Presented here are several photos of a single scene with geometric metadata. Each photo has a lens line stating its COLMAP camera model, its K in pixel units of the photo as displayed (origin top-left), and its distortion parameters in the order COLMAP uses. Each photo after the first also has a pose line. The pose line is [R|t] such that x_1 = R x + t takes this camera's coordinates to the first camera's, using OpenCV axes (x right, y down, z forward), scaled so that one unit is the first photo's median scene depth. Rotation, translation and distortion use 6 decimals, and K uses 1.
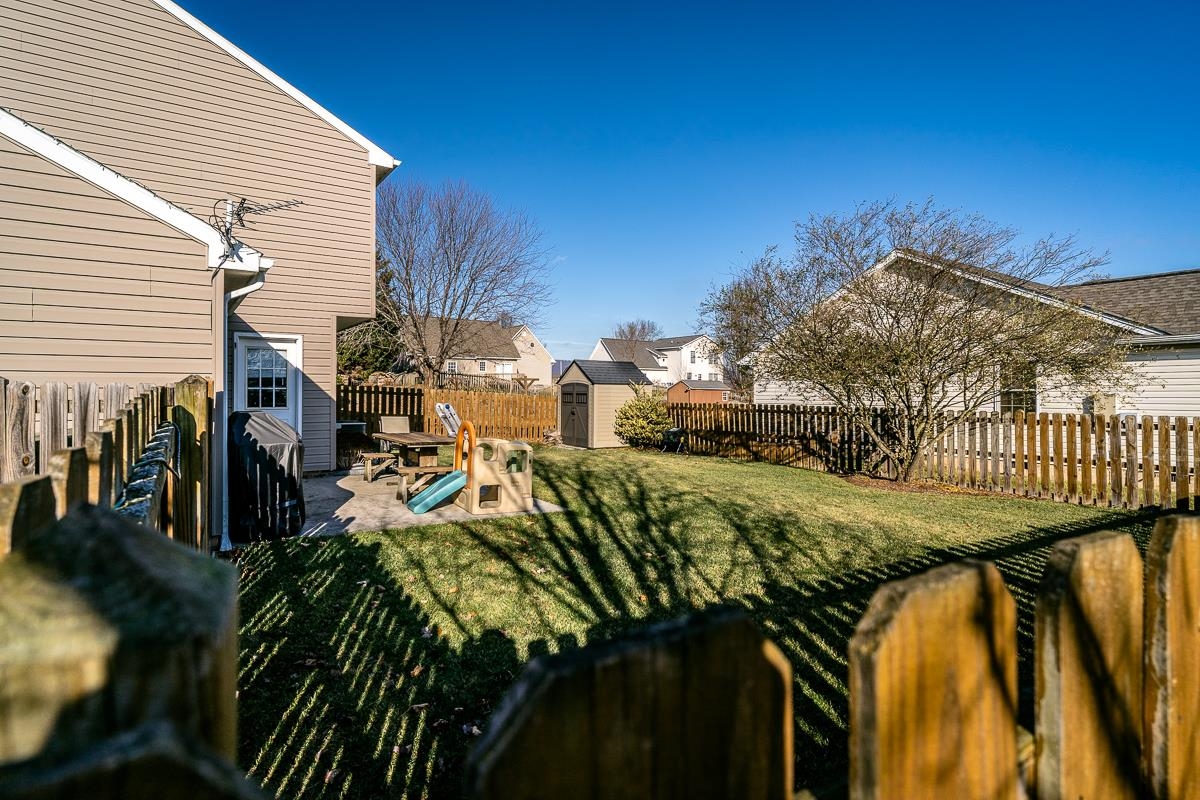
lens RADIAL K [[626.9, 0, 602.1], [0, 626.9, 394.0], [0, 0, 1]] dist [-0.014657, 0.003246]
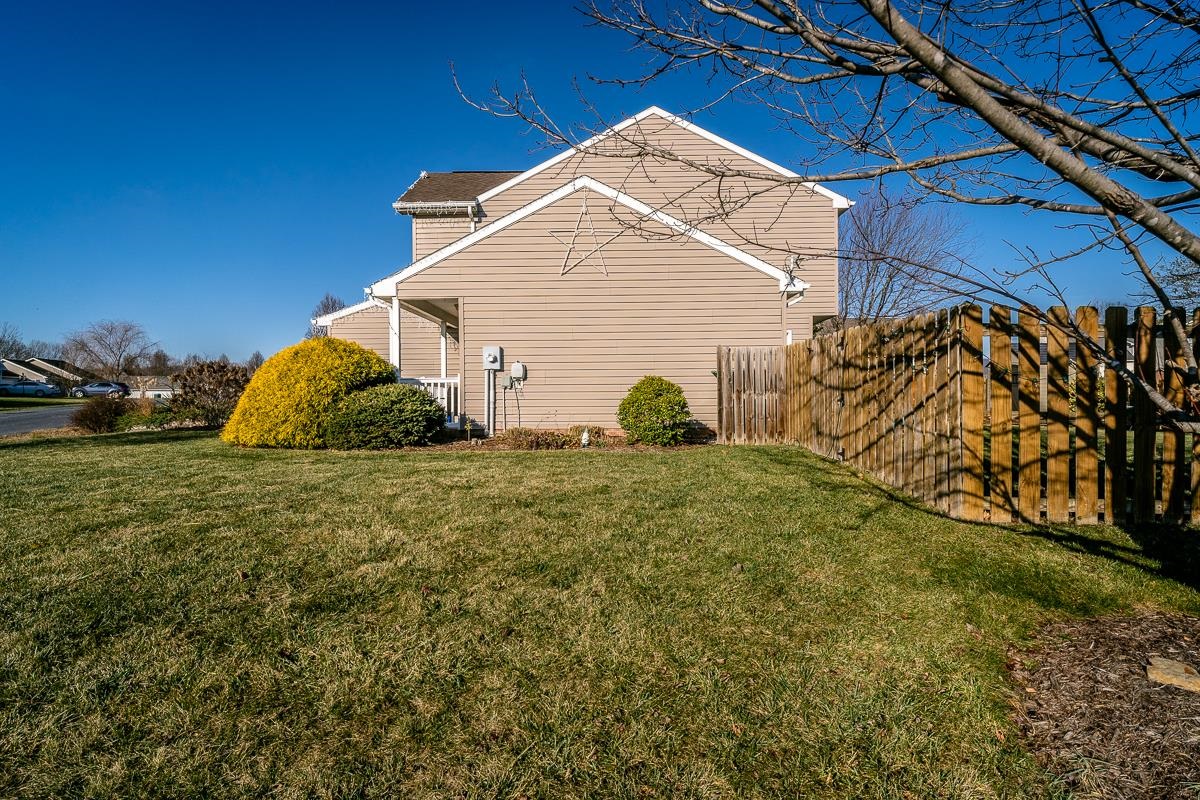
lens RADIAL K [[626.9, 0, 600.8], [0, 626.9, 397.3], [0, 0, 1]] dist [-0.014657, 0.003246]
pose [[0.809698, -0.006466, -0.586811, 0.058929], [0.003562, 0.999975, -0.006103, 0.131080], [0.586836, 0.002851, 0.809701, -0.863654]]
